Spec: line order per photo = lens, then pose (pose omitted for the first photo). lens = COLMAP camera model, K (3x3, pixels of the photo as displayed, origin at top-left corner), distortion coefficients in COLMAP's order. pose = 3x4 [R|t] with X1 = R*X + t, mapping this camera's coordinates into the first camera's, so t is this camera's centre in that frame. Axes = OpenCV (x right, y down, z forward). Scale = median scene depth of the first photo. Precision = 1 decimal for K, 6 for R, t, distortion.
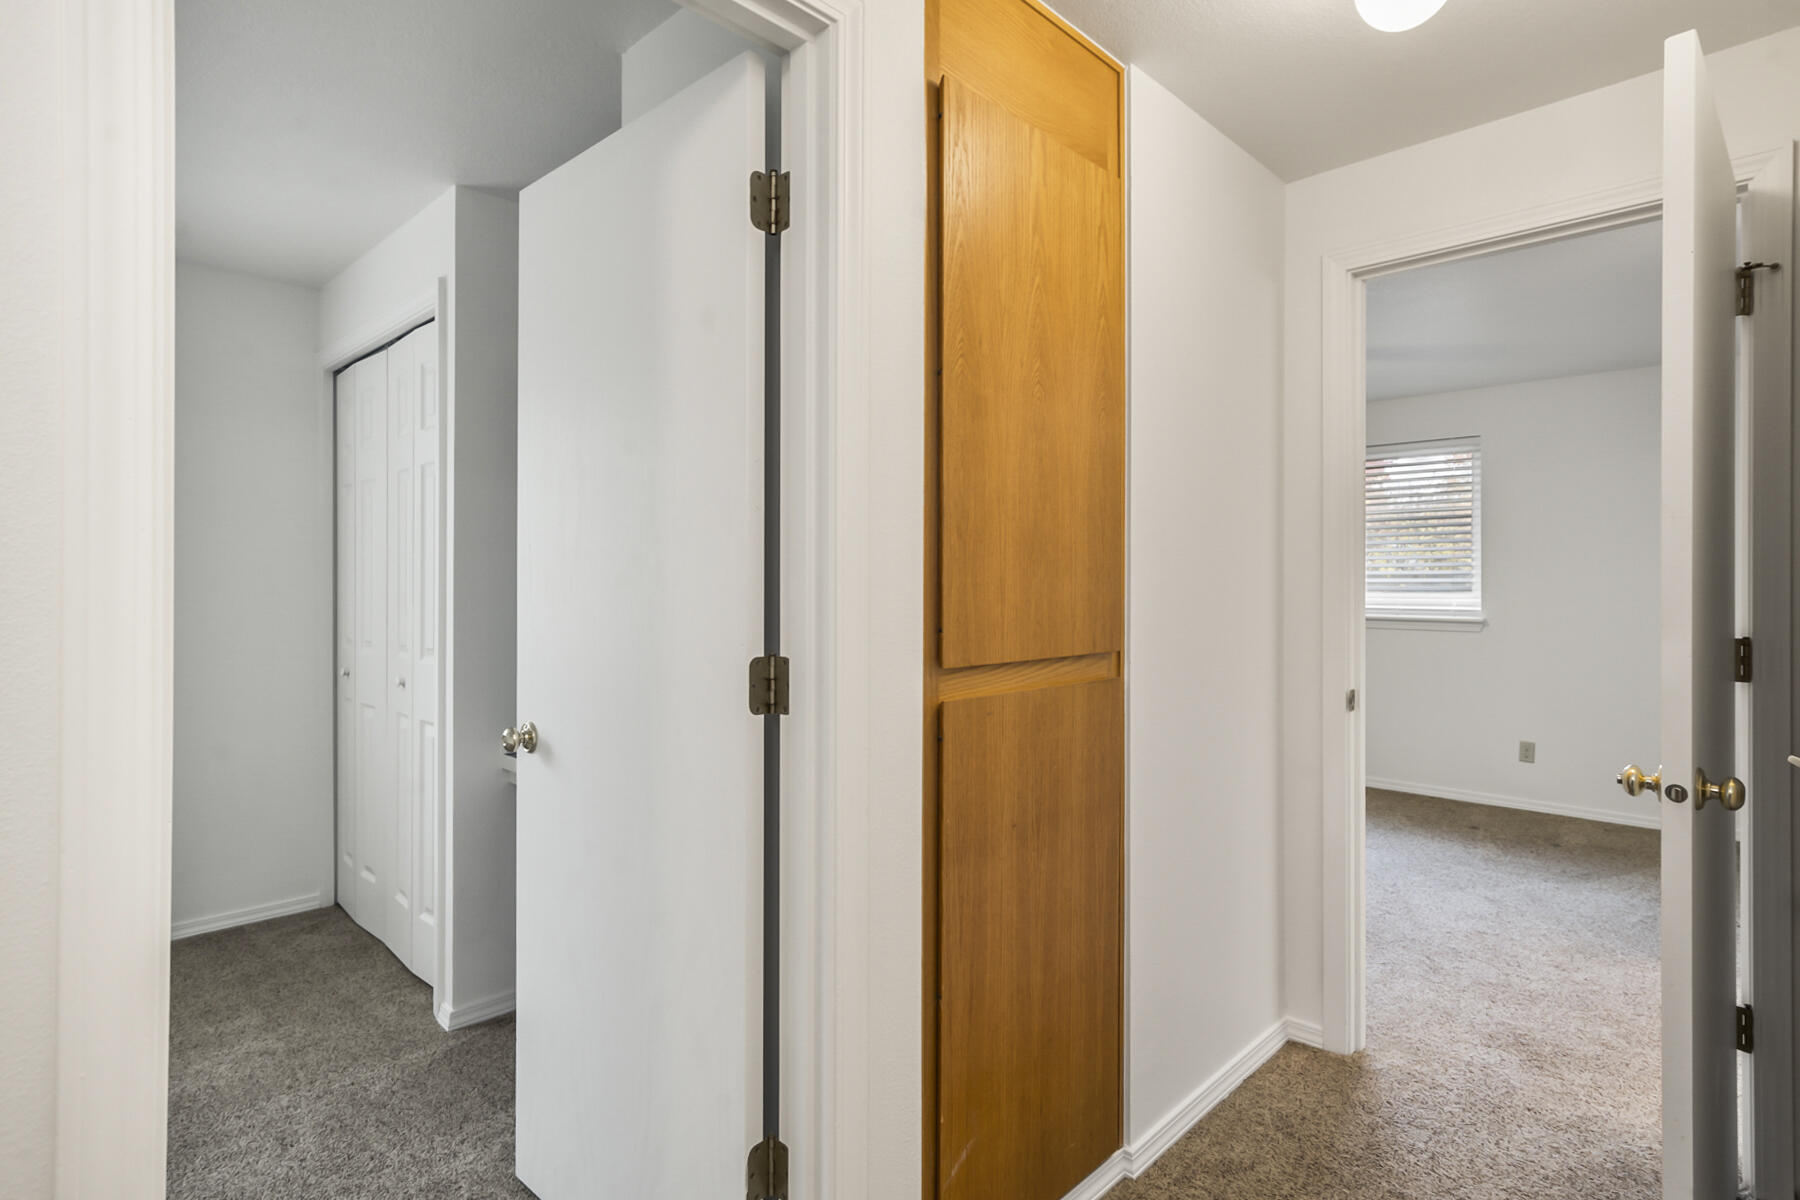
lens RADIAL K [[920.1, 0, 895.7], [0, 920.1, 588.6], [0, 0, 1]] dist [-0.005345, 0.006774]
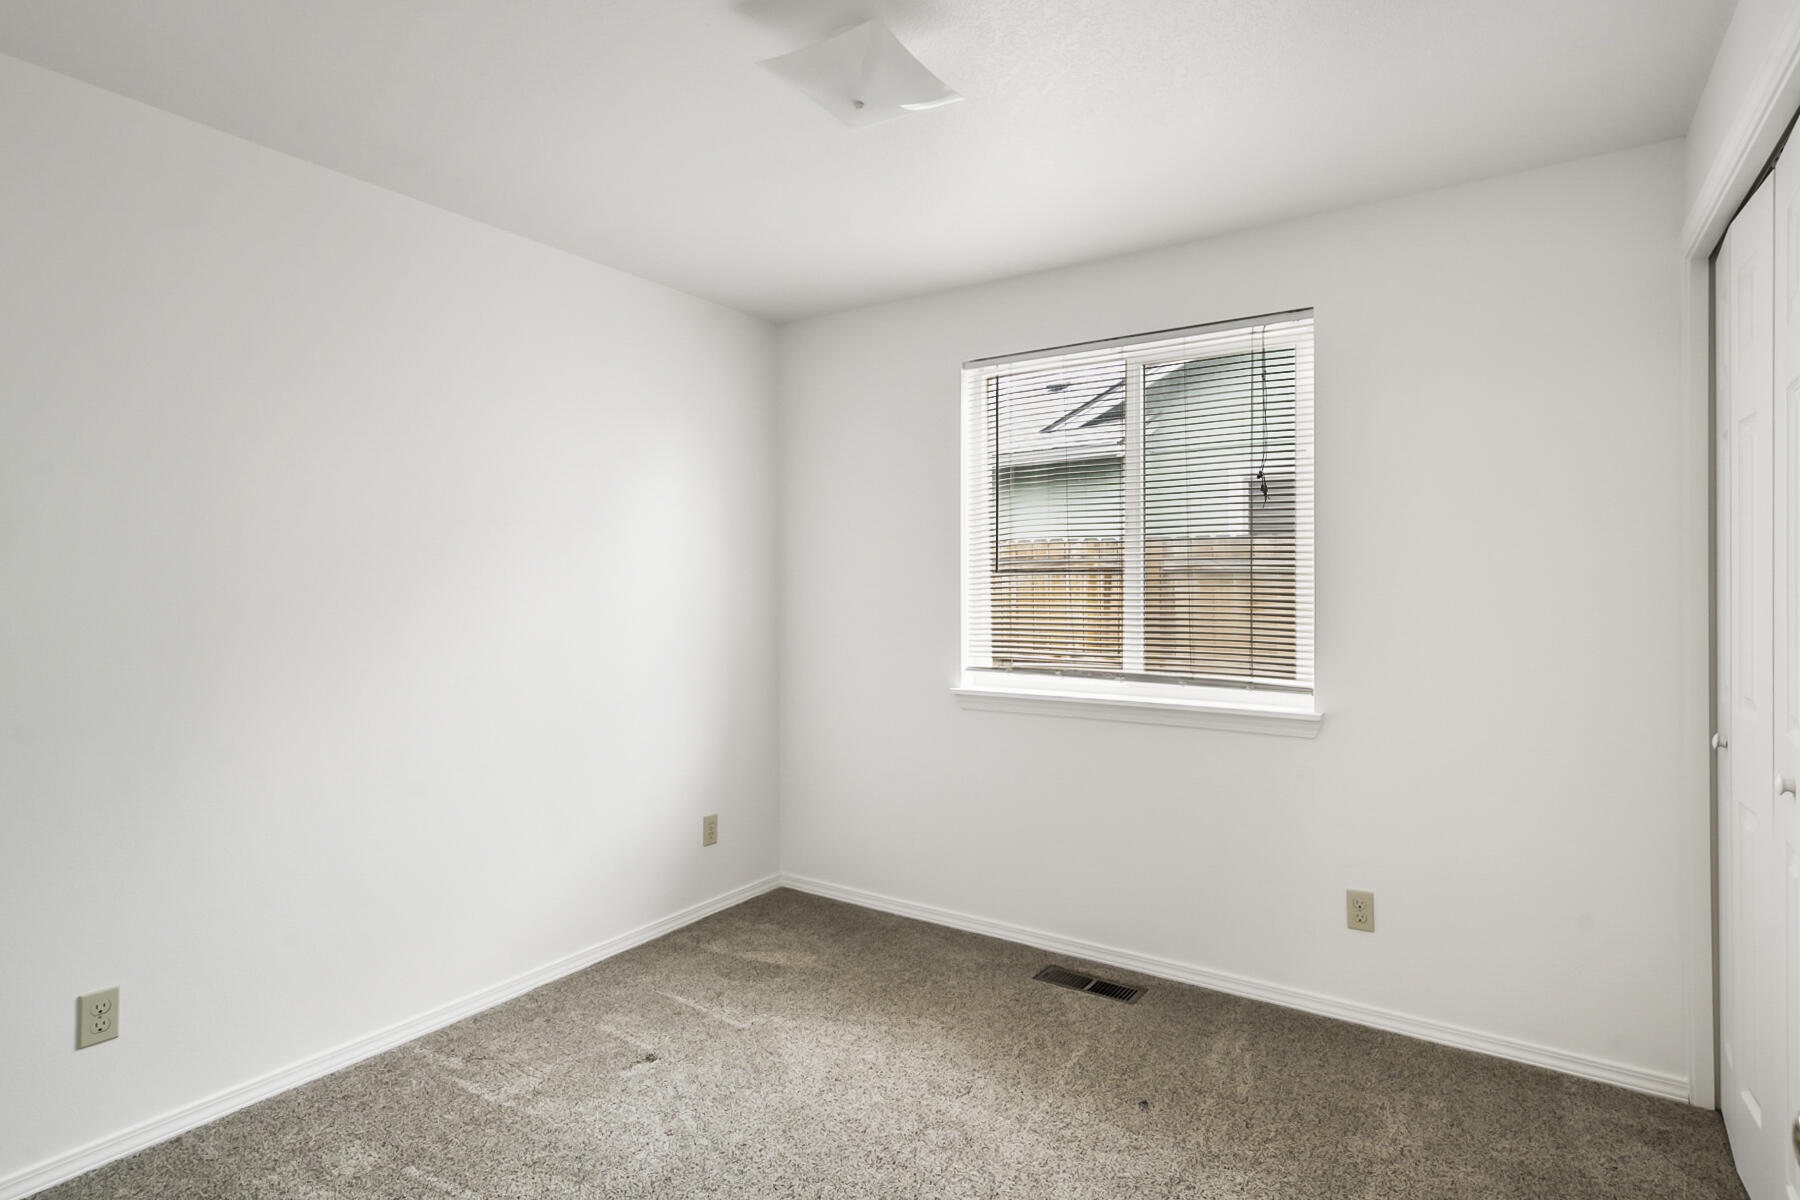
lens RADIAL K [[920.1, 0, 893.2], [0, 920.1, 589.8], [0, 0, 1]] dist [-0.005345, 0.006774]
pose [[0.180995, 0.003626, -0.983477, -0.102925], [-0.008094, 0.999965, 0.002197, -0.007493], [0.983451, 0.007563, 0.181018, 0.358025]]
